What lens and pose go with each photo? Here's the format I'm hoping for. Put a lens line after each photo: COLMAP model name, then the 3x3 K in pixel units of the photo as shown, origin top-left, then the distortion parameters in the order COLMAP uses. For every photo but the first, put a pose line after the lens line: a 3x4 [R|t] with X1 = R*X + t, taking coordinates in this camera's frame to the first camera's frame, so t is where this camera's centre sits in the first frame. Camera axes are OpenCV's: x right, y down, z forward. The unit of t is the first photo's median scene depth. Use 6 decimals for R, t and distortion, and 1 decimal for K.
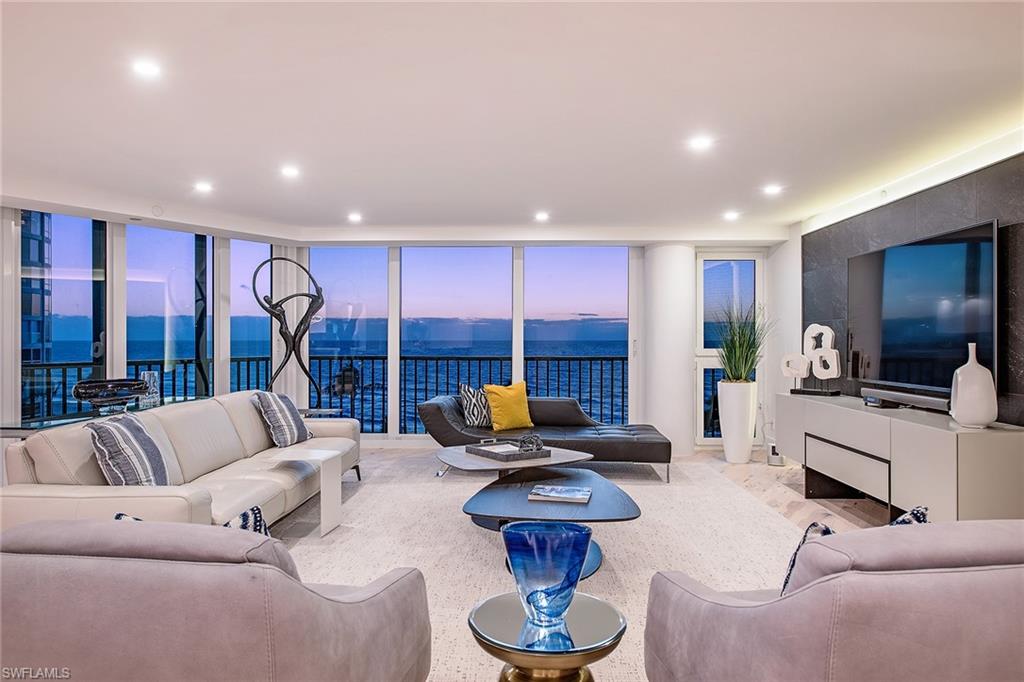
lens RADIAL K [[685.7, 0, 504.4], [0, 685.7, 337.3], [0, 0, 1]] dist [0.027596, 0.000927]
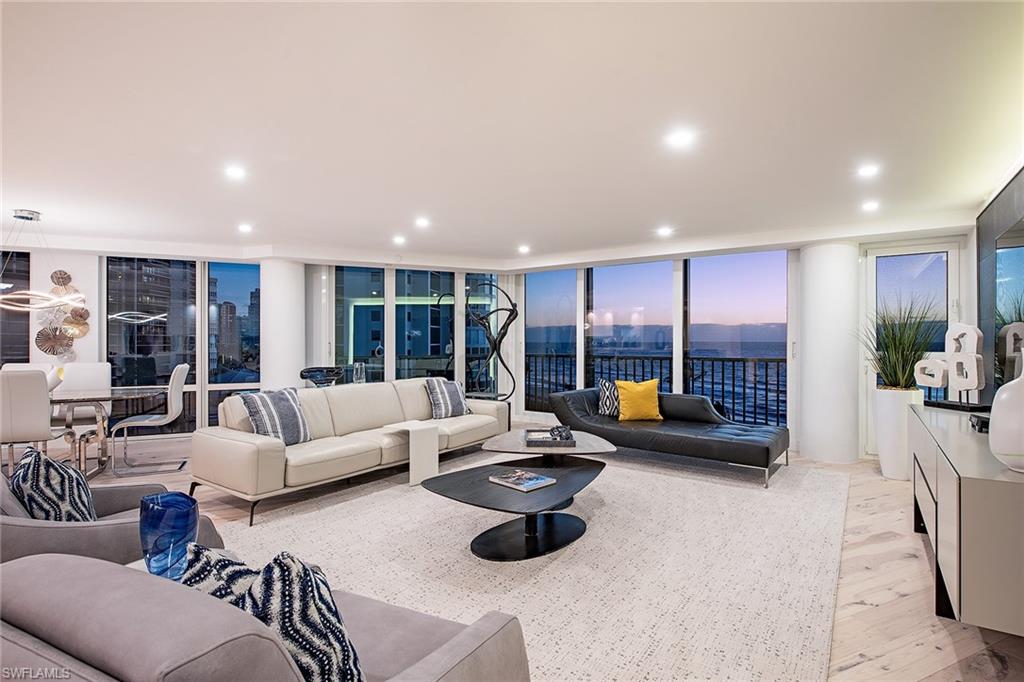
lens RADIAL K [[507.0, 0, 513.9], [0, 507.0, 342.0], [0, 0, 1]] dist [0.000866, -0.000960]
pose [[0.833789, -0.000931, -0.552082, 0.306142], [0.002873, 0.999992, 0.002653, 0.000758], [0.552075, -0.003798, 0.833786, 0.179991]]
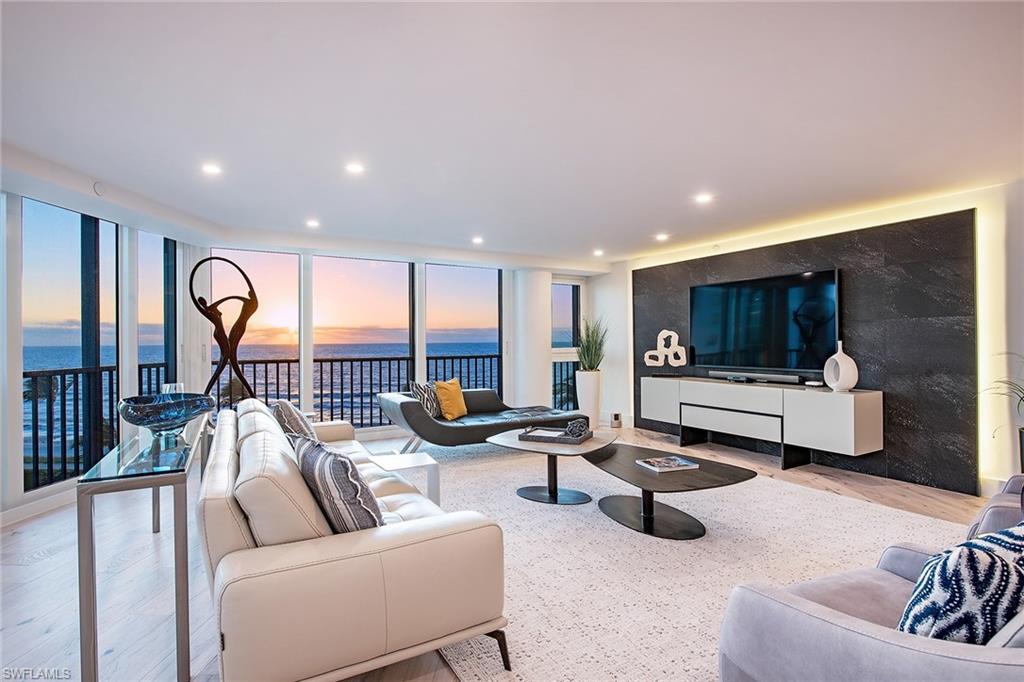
lens RADIAL K [[507.0, 0, 508.5], [0, 507.0, 342.0], [0, 0, 1]] dist [0.000866, -0.000960]
pose [[0.860837, -0.007239, 0.508829, -0.356326], [0.006289, 0.999974, 0.003587, 0.000891], [-0.508841, 0.000112, 0.860860, 0.203289]]
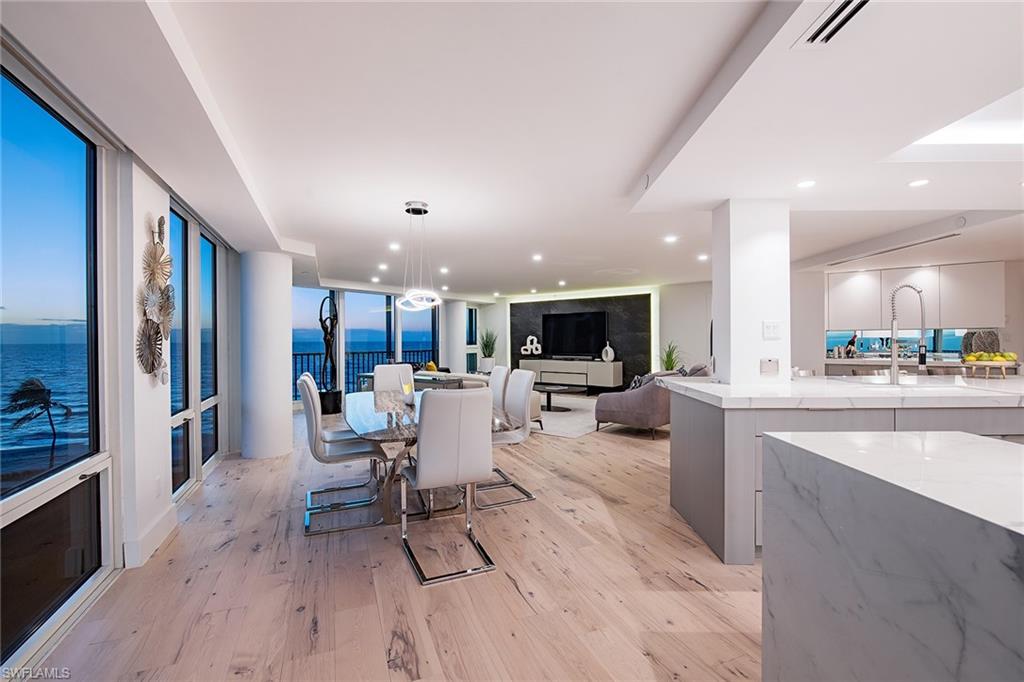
lens RADIAL K [[443.7, 0, 503.4], [0, 443.7, 342.7], [0, 0, 1]] dist [-0.003401, 0.000060]
pose [[0.603979, -0.006543, 0.796974, -1.013835], [0.003820, 0.999979, 0.005315, -0.000223], [-0.796991, -0.000166, 0.603991, -0.050271]]
